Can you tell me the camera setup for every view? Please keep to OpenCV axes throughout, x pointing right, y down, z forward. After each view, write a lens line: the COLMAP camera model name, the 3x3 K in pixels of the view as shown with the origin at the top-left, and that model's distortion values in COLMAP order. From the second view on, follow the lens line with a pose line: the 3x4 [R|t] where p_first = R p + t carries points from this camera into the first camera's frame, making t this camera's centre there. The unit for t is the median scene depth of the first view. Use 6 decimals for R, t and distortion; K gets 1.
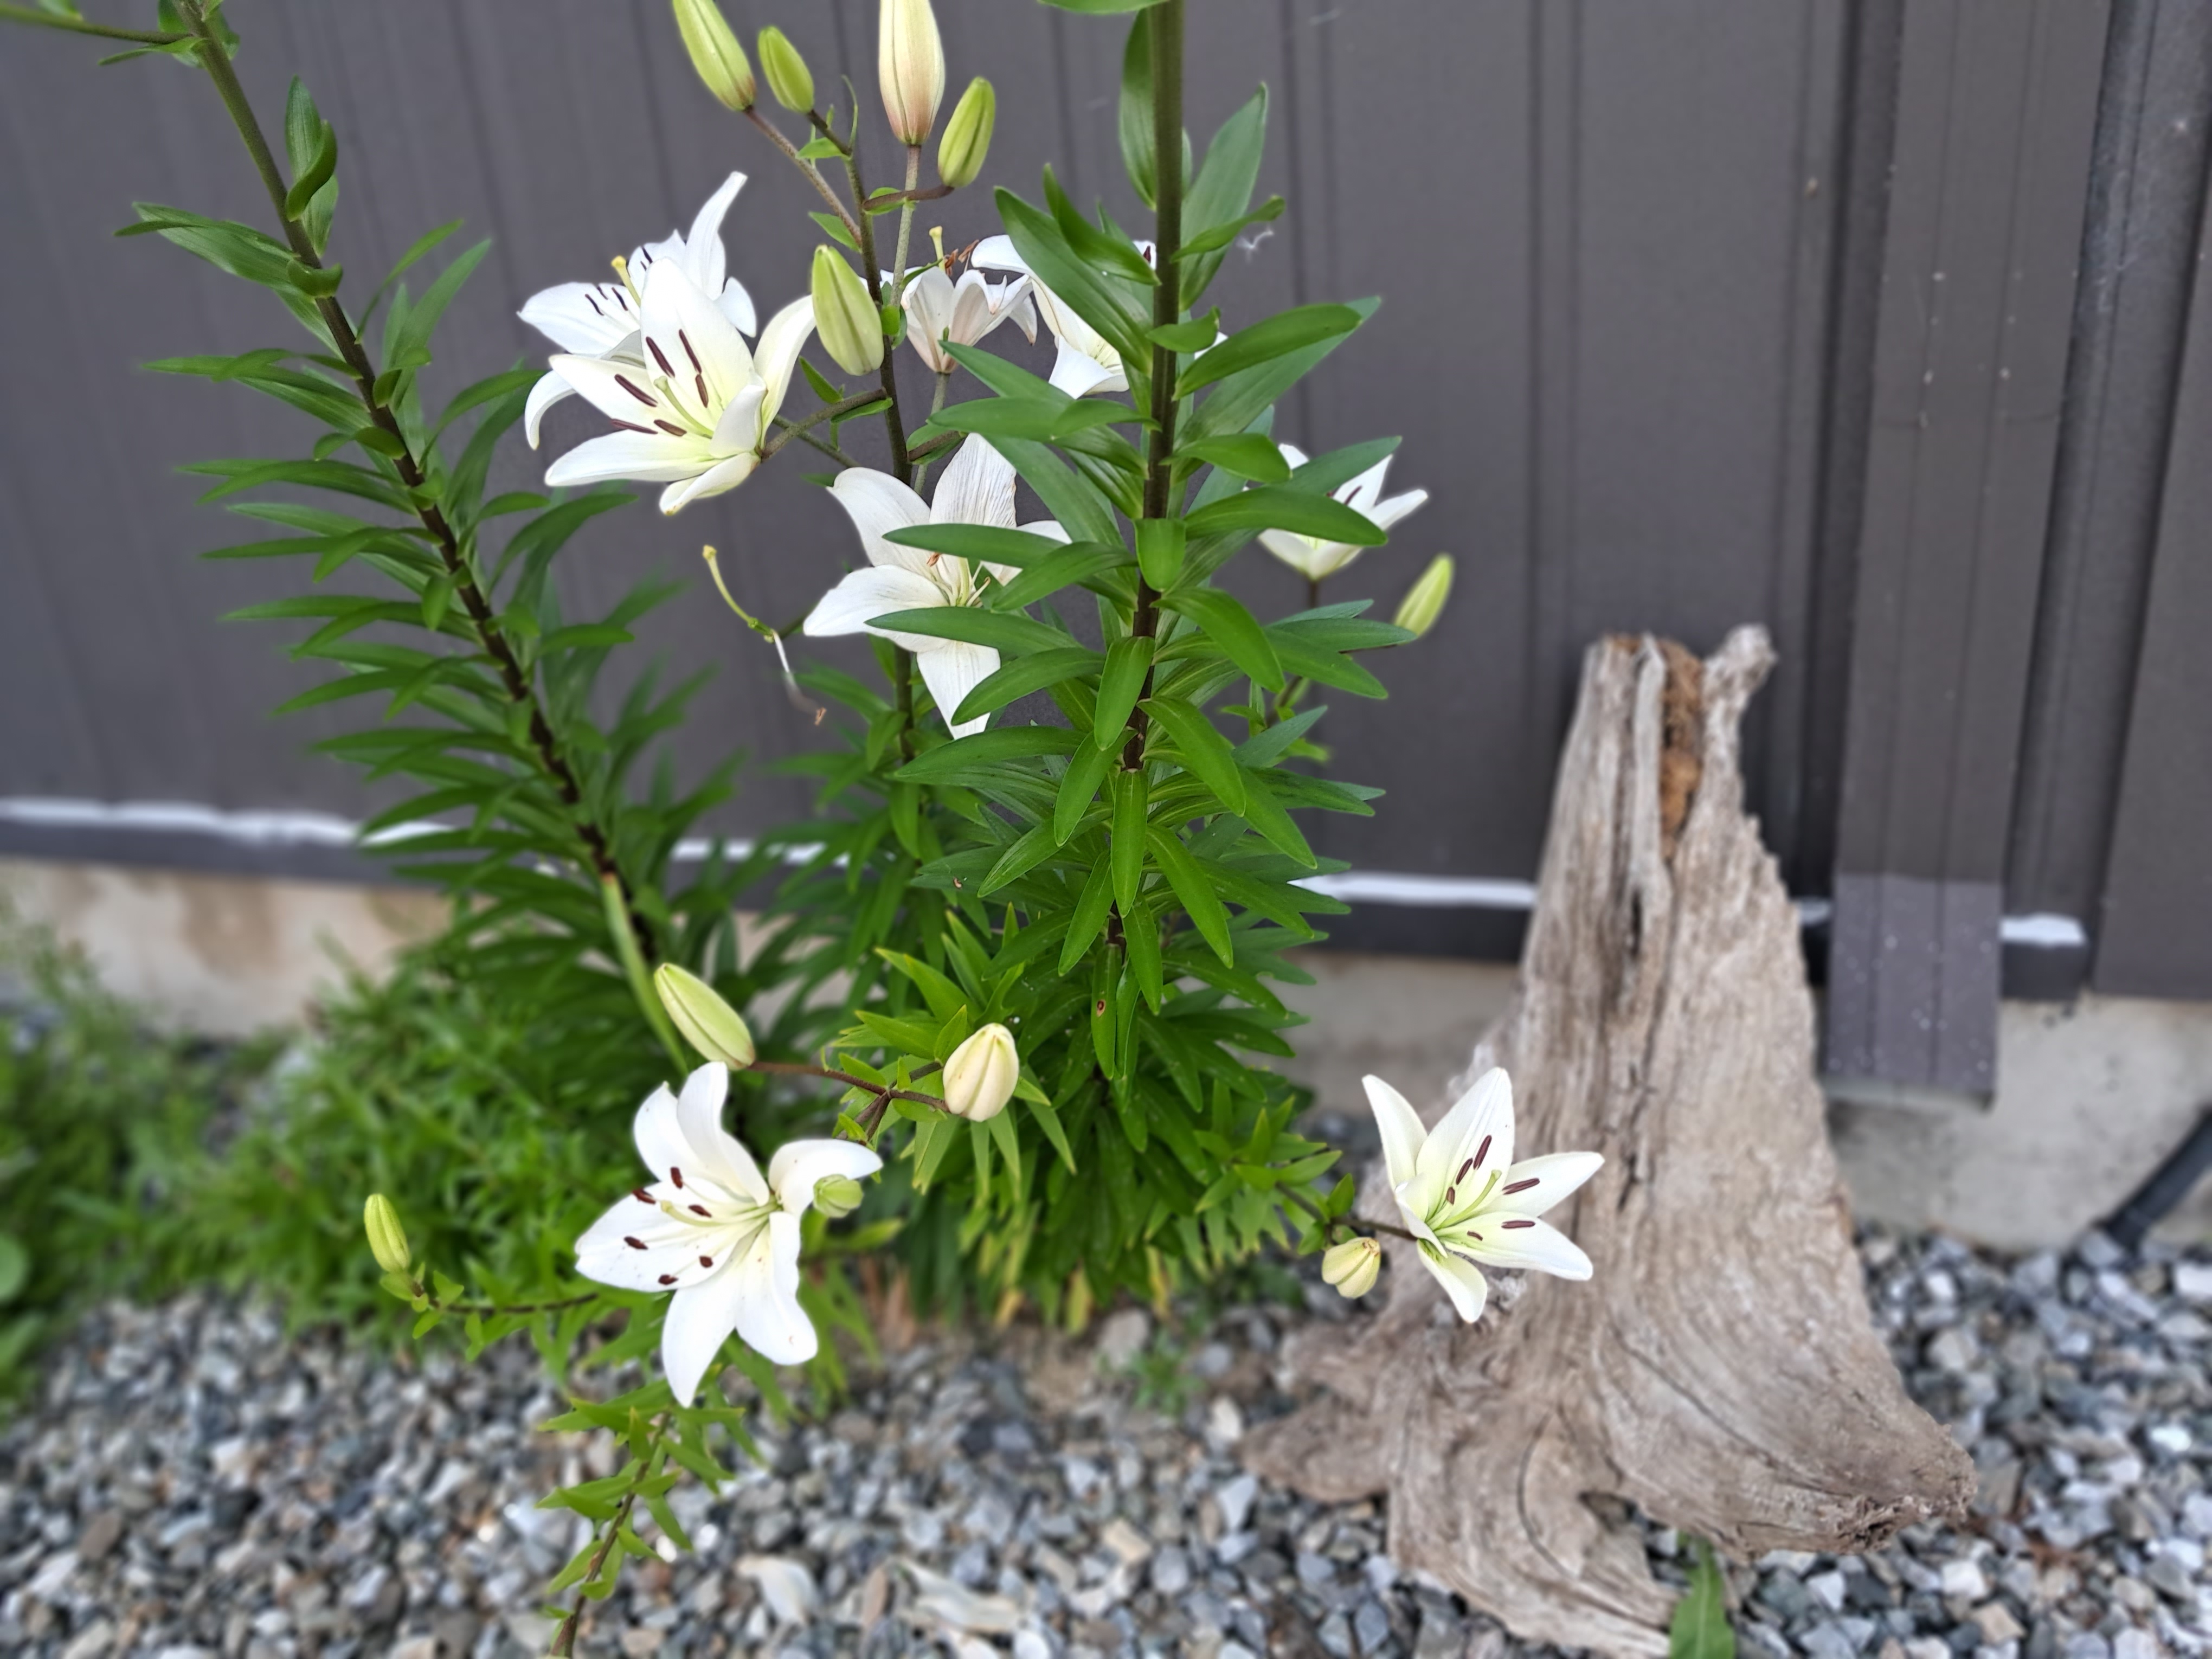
lens RADIAL K [[1743.5, 0, 1106.2], [0, 1743.5, 828.1], [0, 0, 1]] dist [-0.009138, -0.012165]
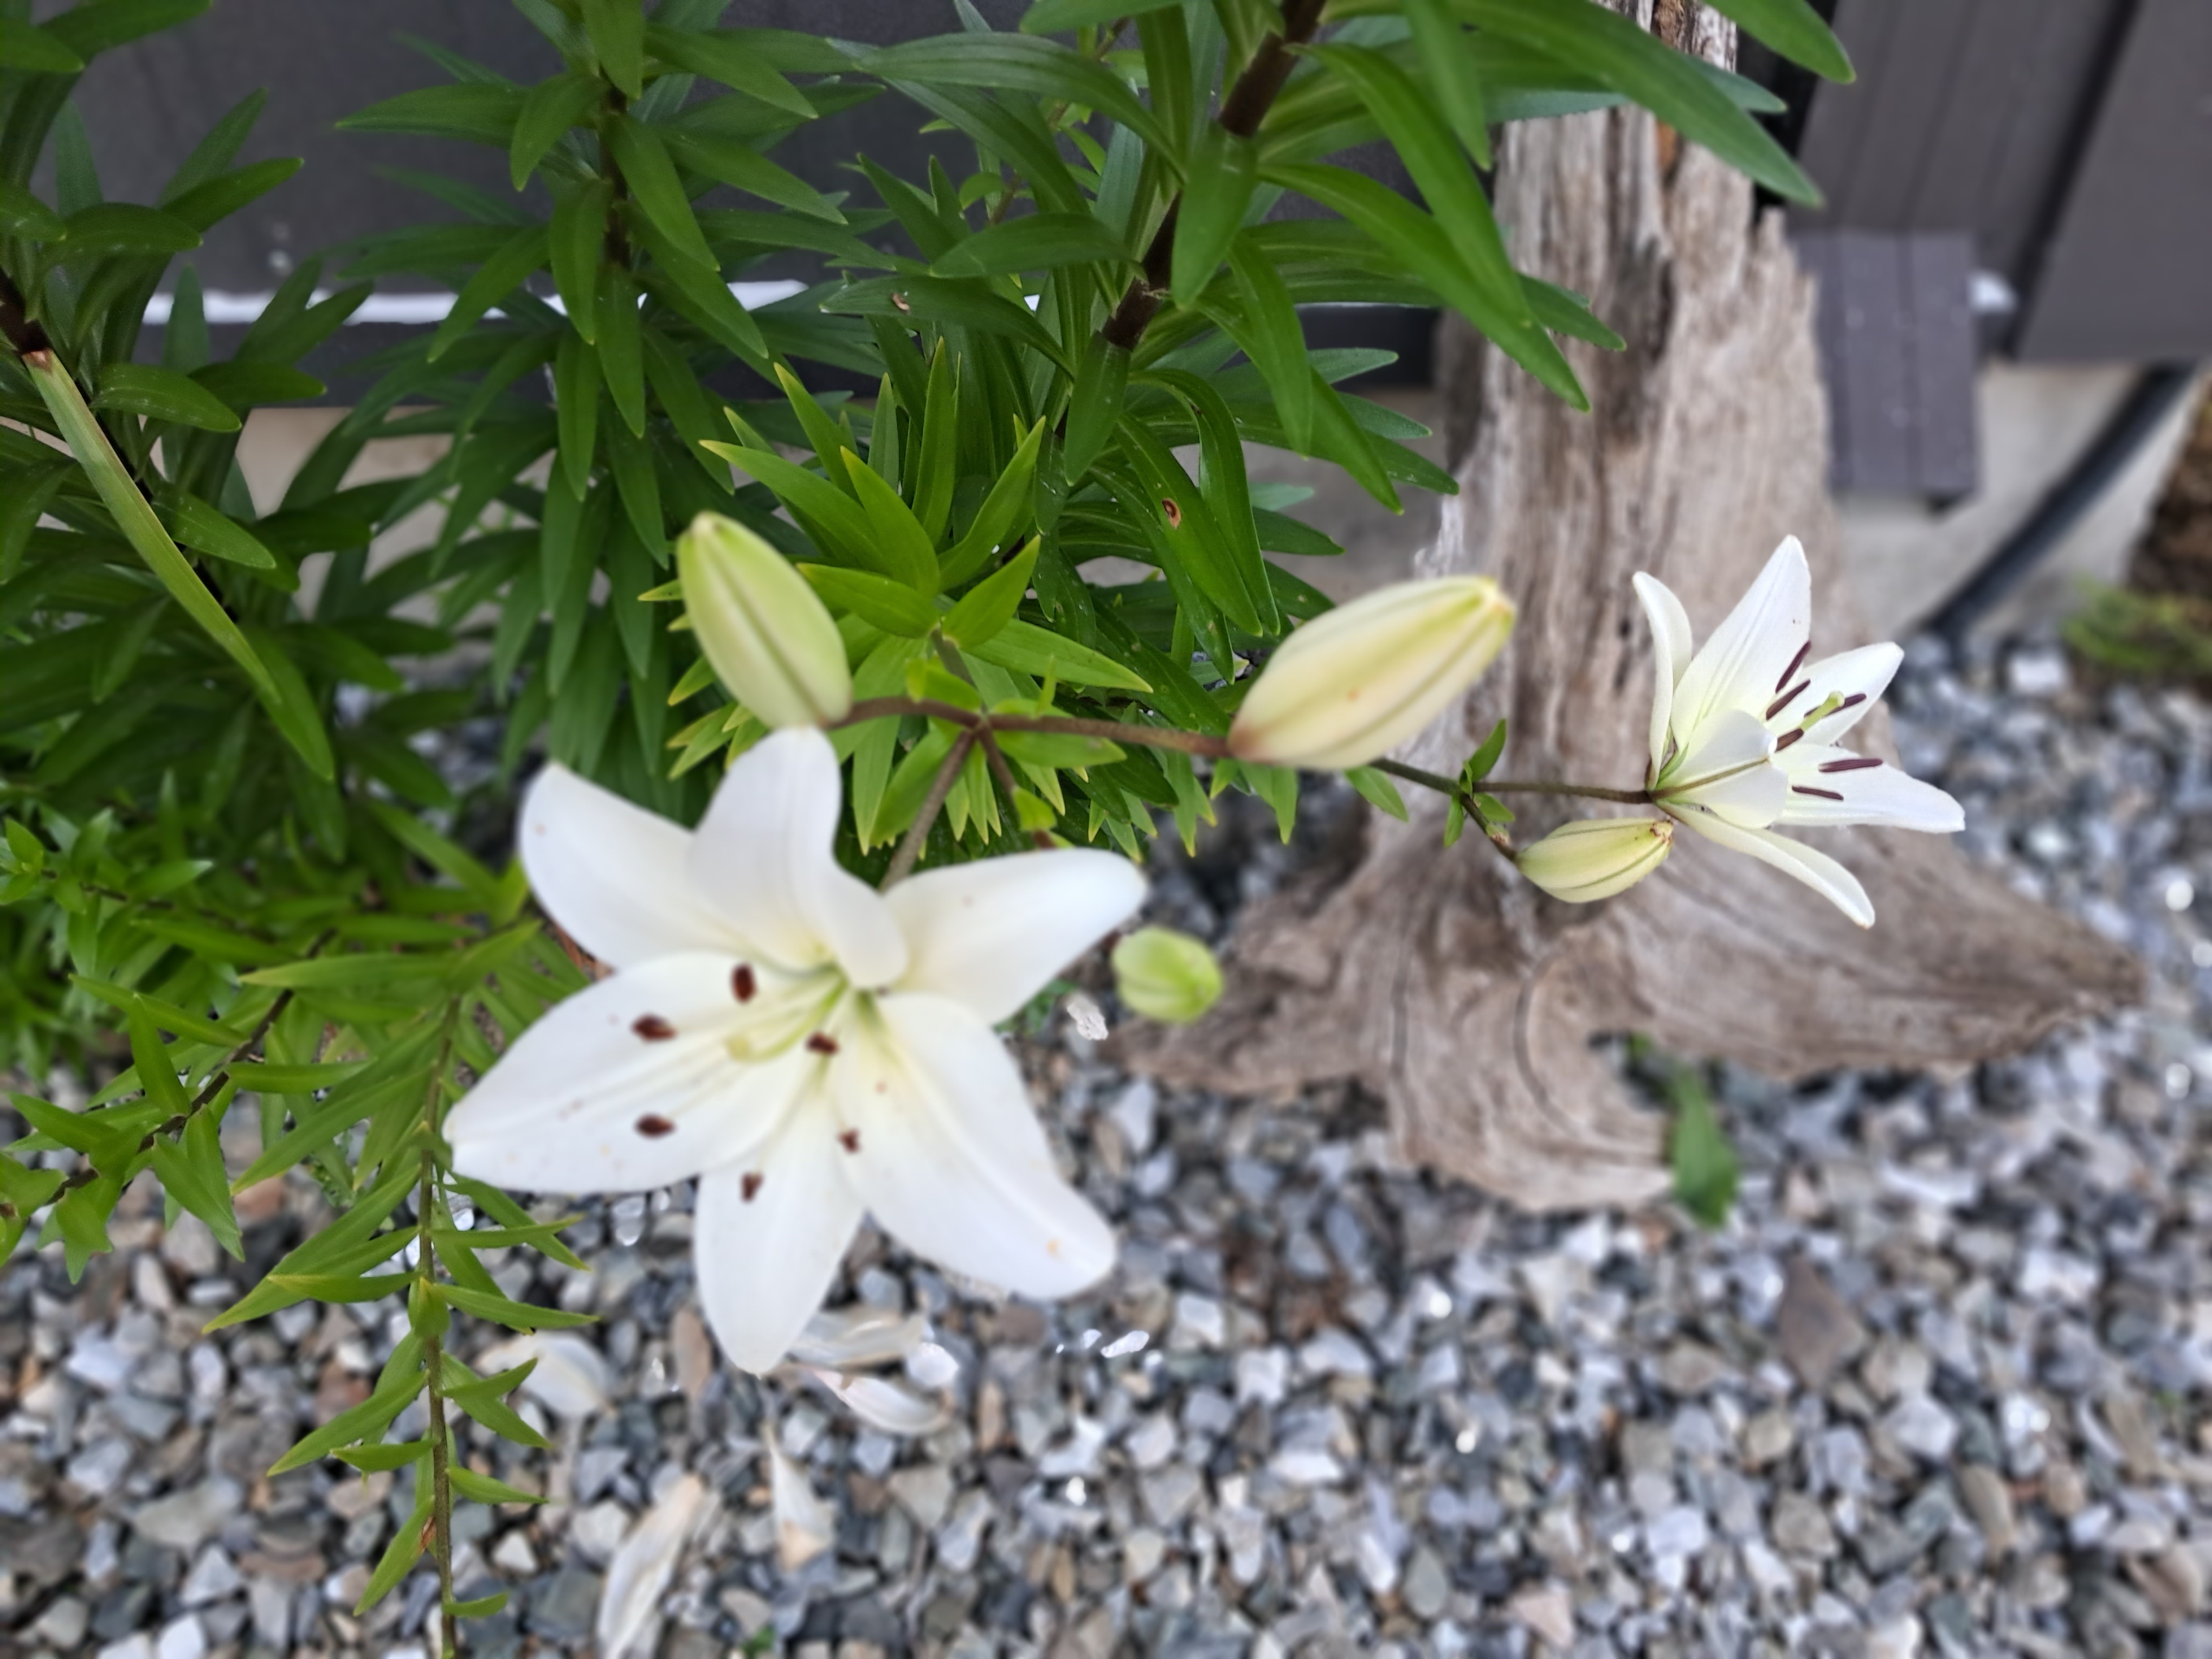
lens RADIAL K [[1773.0, 0, 1109.1], [0, 1773.0, 823.6], [0, 0, 1]] dist [0.005235, 0.038747]
pose [[0.933017, -0.163790, 0.320394, -0.184027], [0.060994, 0.949501, 0.307777, 0.014555], [-0.354625, -0.267619, 0.895891, 0.345542]]
